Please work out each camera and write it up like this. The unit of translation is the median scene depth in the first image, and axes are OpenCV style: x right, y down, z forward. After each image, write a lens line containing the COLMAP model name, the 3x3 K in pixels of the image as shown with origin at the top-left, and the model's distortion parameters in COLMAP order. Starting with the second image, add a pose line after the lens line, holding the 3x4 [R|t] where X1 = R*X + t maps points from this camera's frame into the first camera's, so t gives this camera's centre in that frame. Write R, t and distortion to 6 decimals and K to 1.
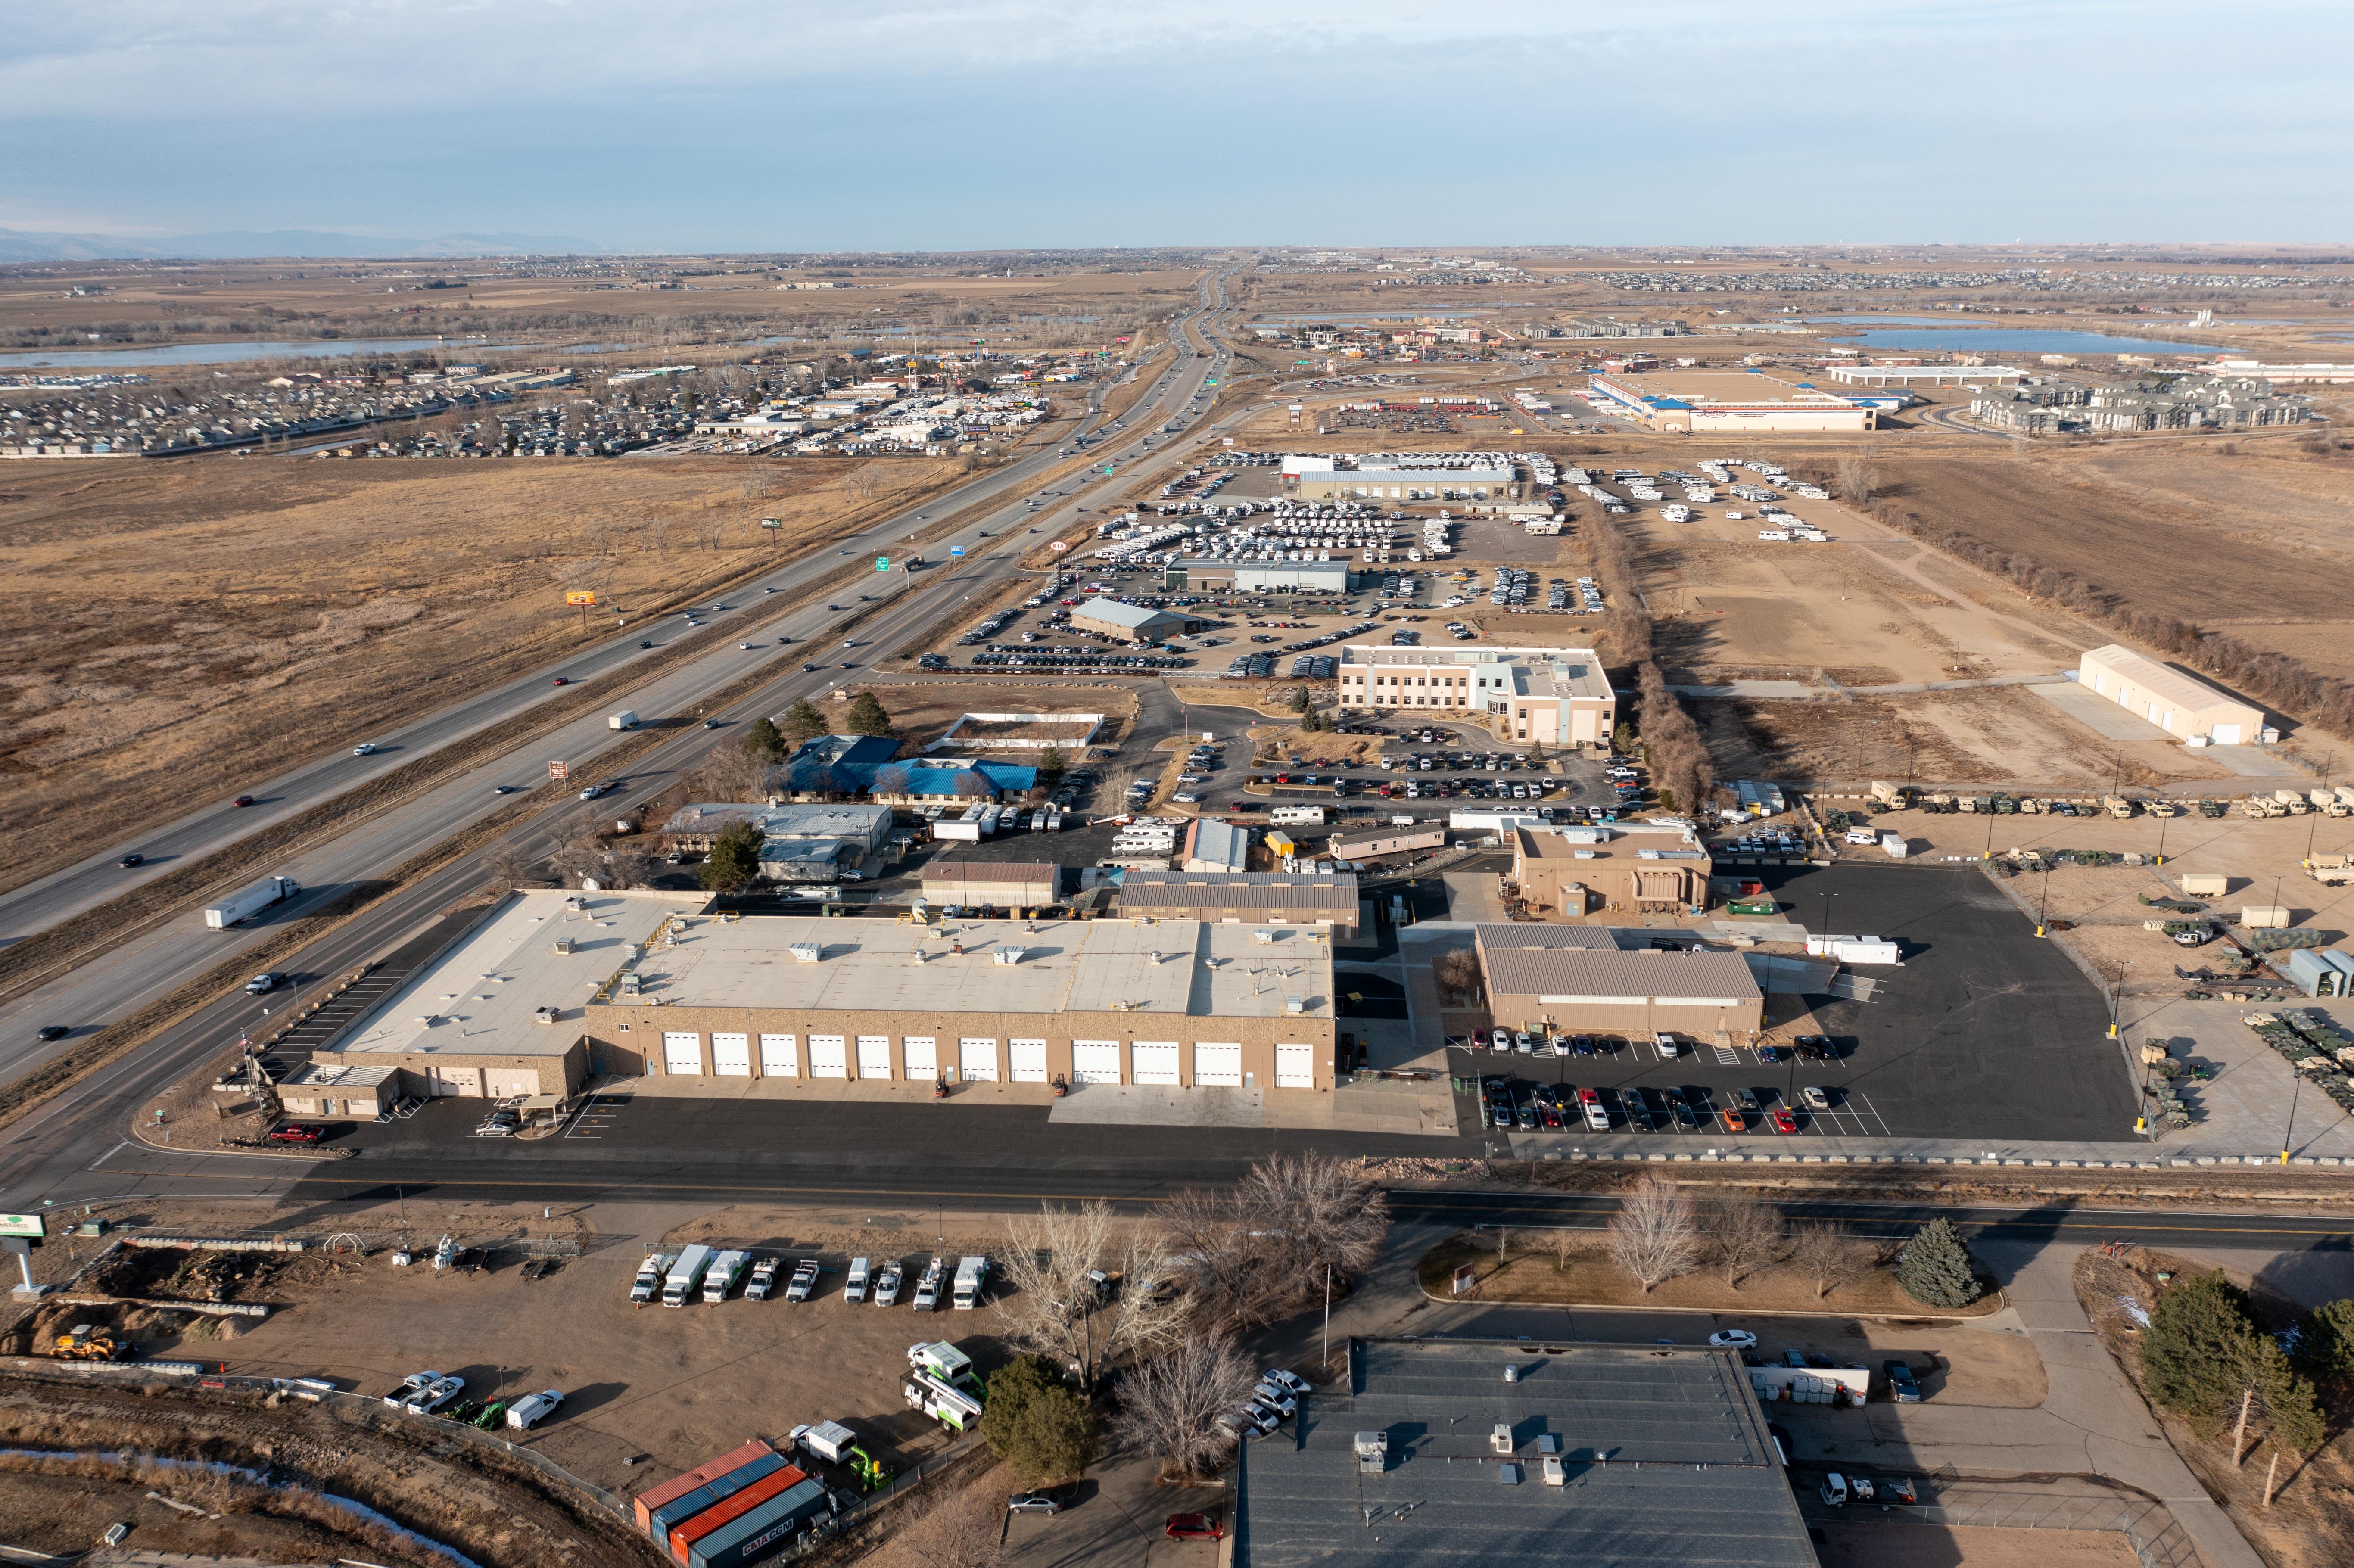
lens RADIAL K [[1863.3, 0, 1179.8], [0, 1863.3, 787.0], [0, 0, 1]] dist [-0.017709, -0.001380]
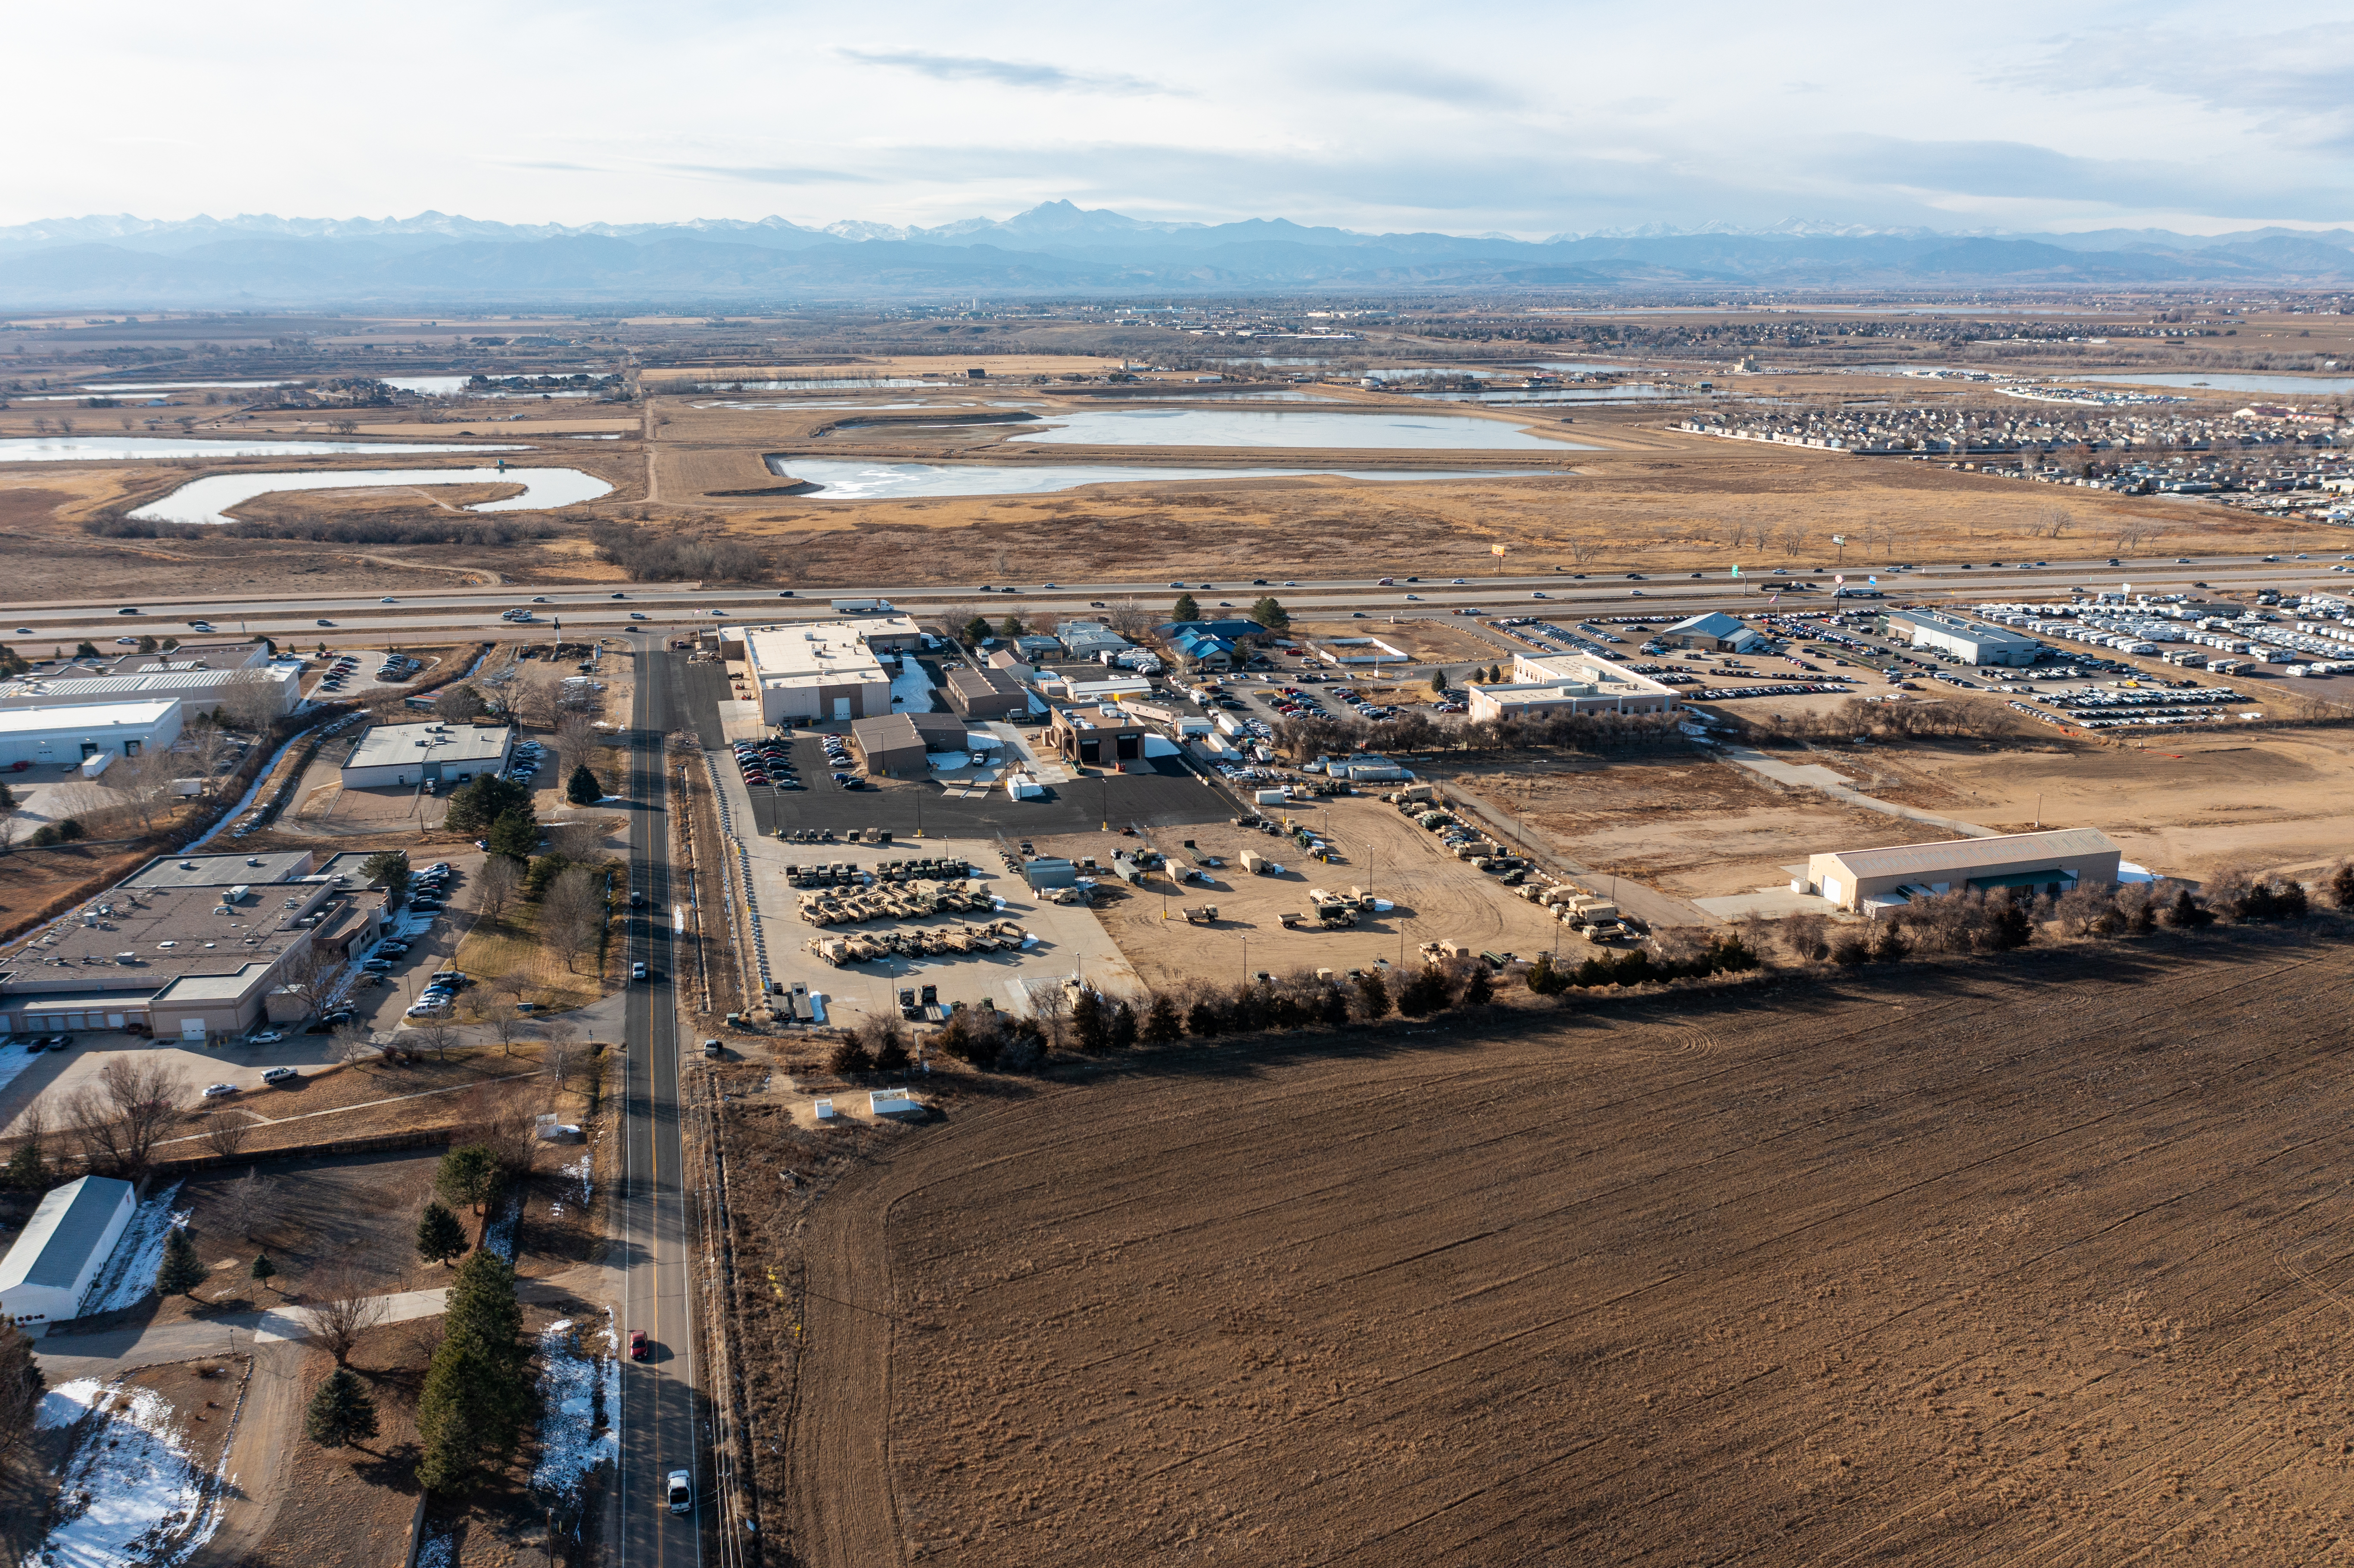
lens RADIAL K [[1863.3, 0, 1175.9], [0, 1863.3, 791.6], [0, 0, 1]] dist [-0.017709, -0.001380]
pose [[0.333708, 0.255885, -0.907283, 1.876179], [-0.262831, 0.949544, 0.171132, -0.214219], [0.905295, 0.181354, 0.384125, 0.550957]]
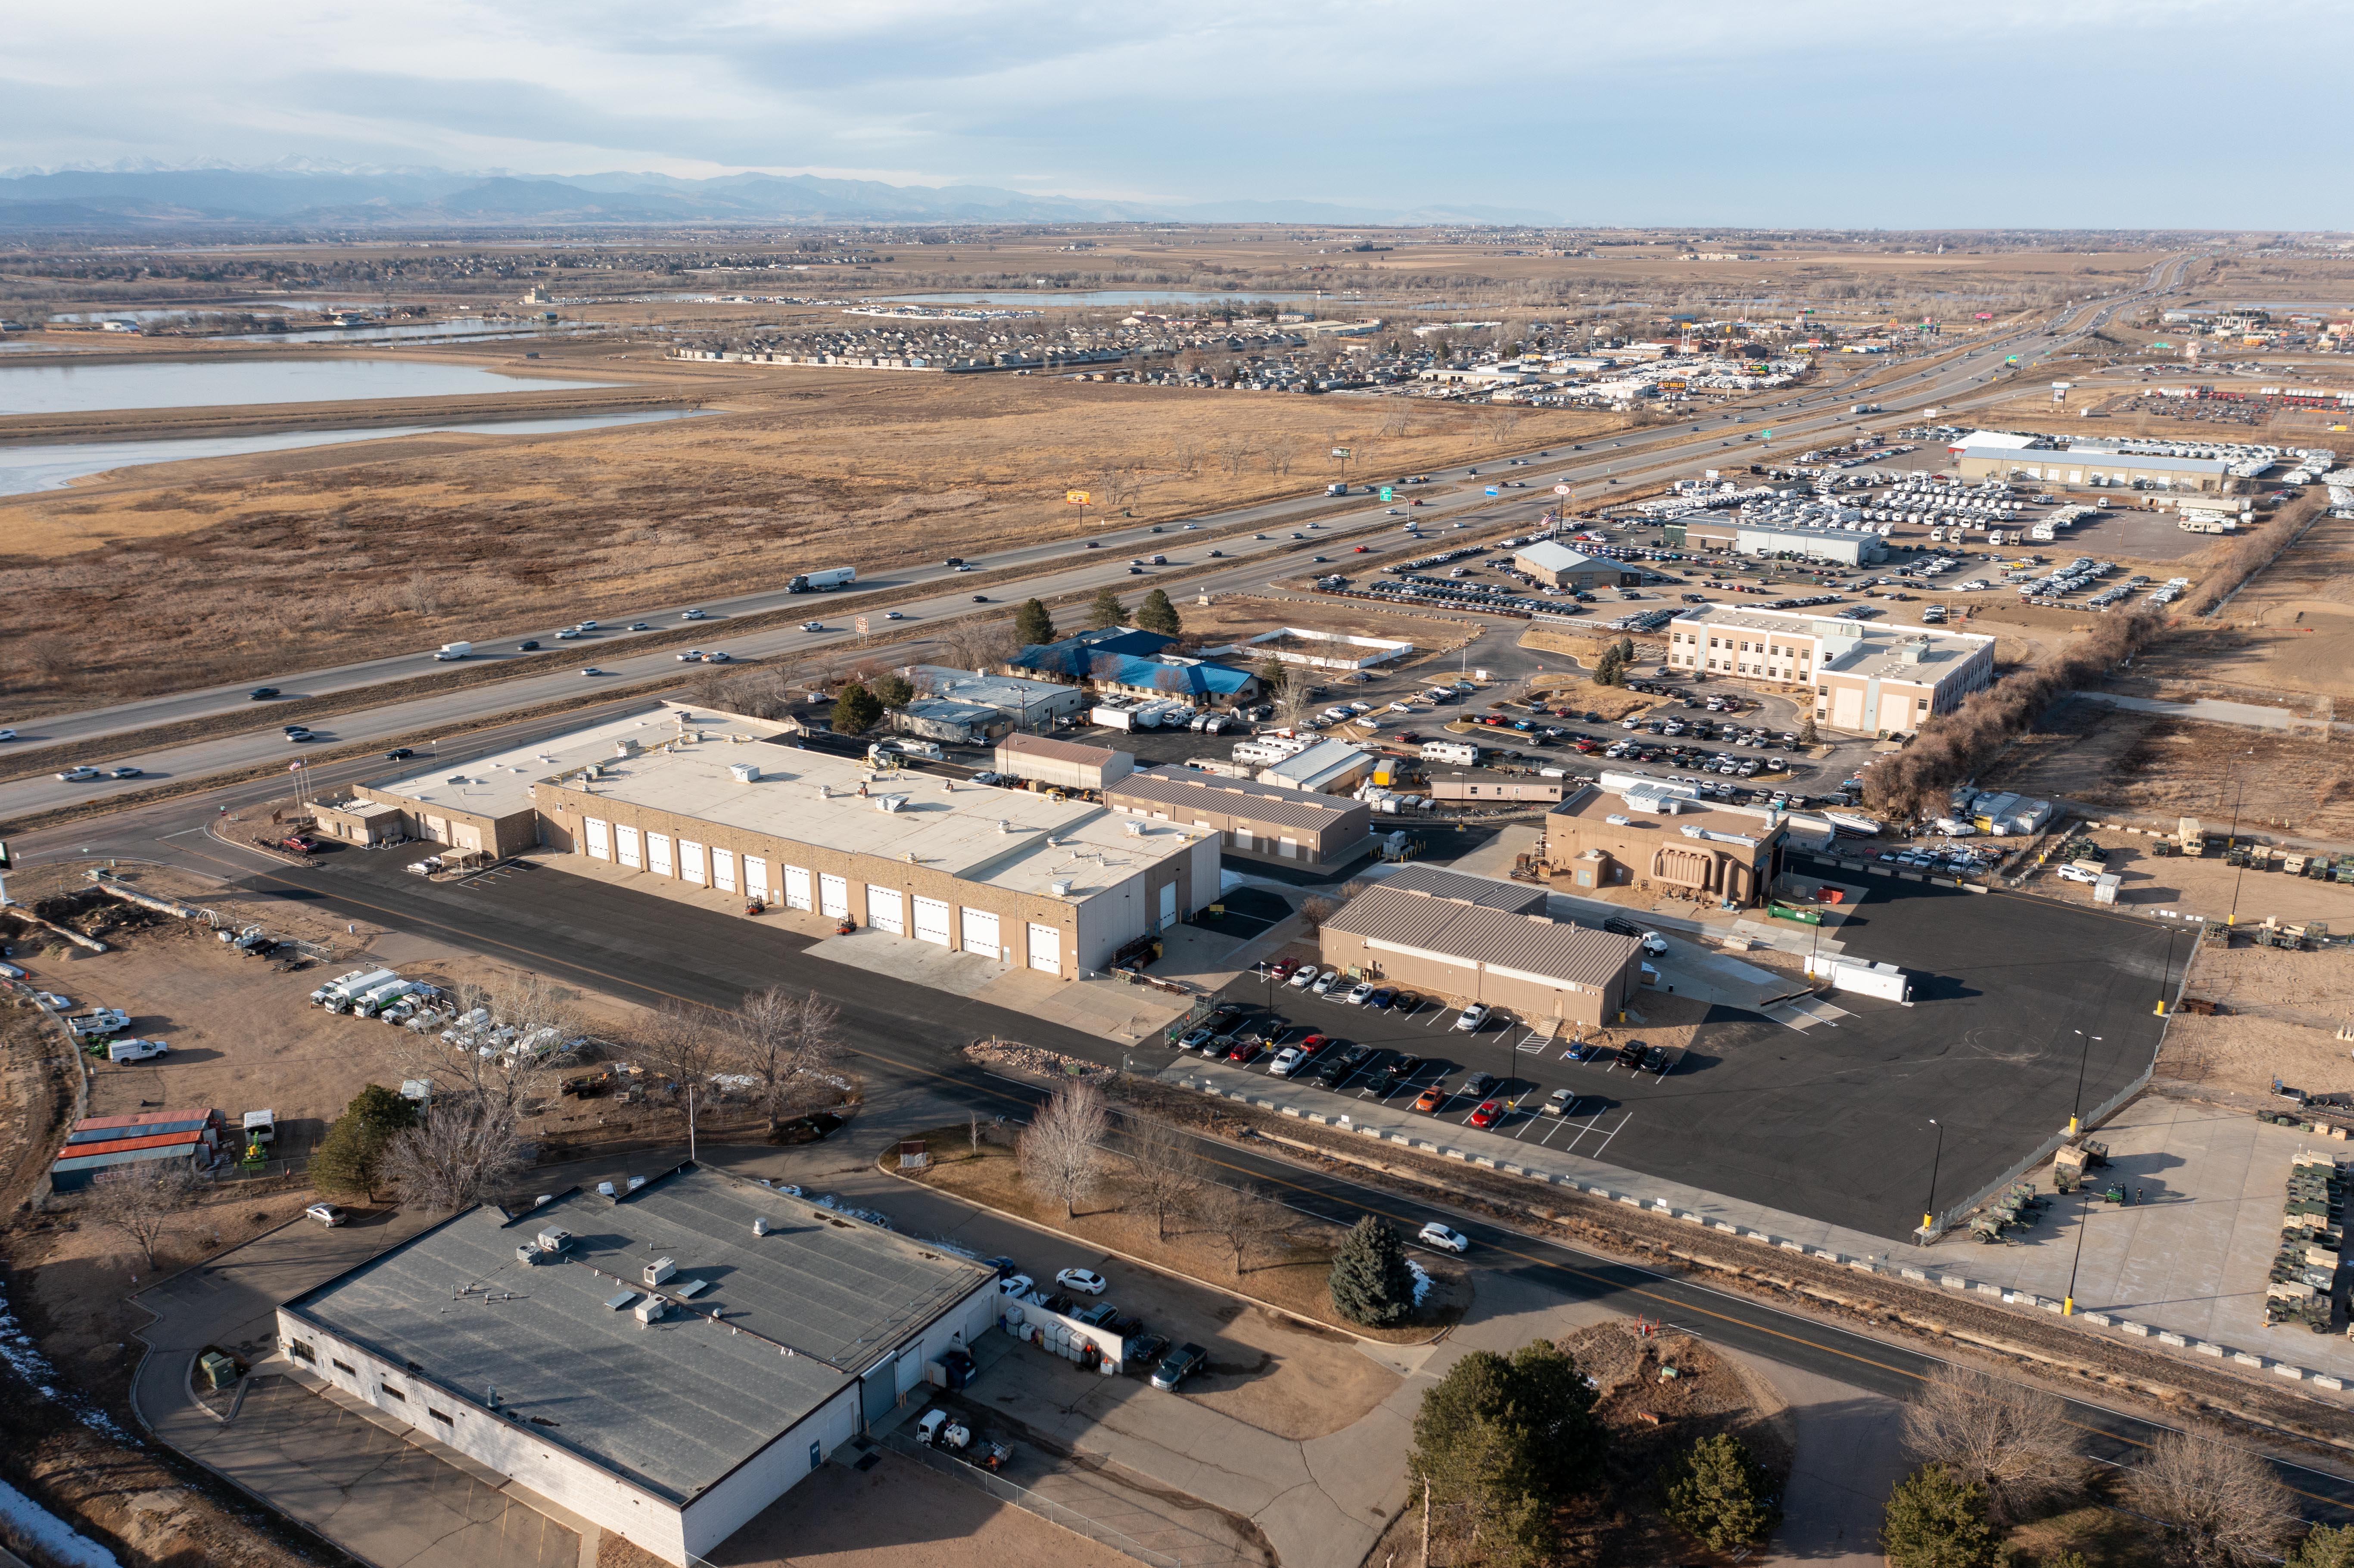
lens RADIAL K [[1863.3, 0, 1175.5], [0, 1863.3, 792.0], [0, 0, 1]] dist [-0.017709, -0.001380]
pose [[0.881322, 0.148957, -0.448423, 0.470802], [-0.142519, 0.988613, 0.048294, 0.012064], [0.450511, 0.021347, 0.892516, 0.149869]]
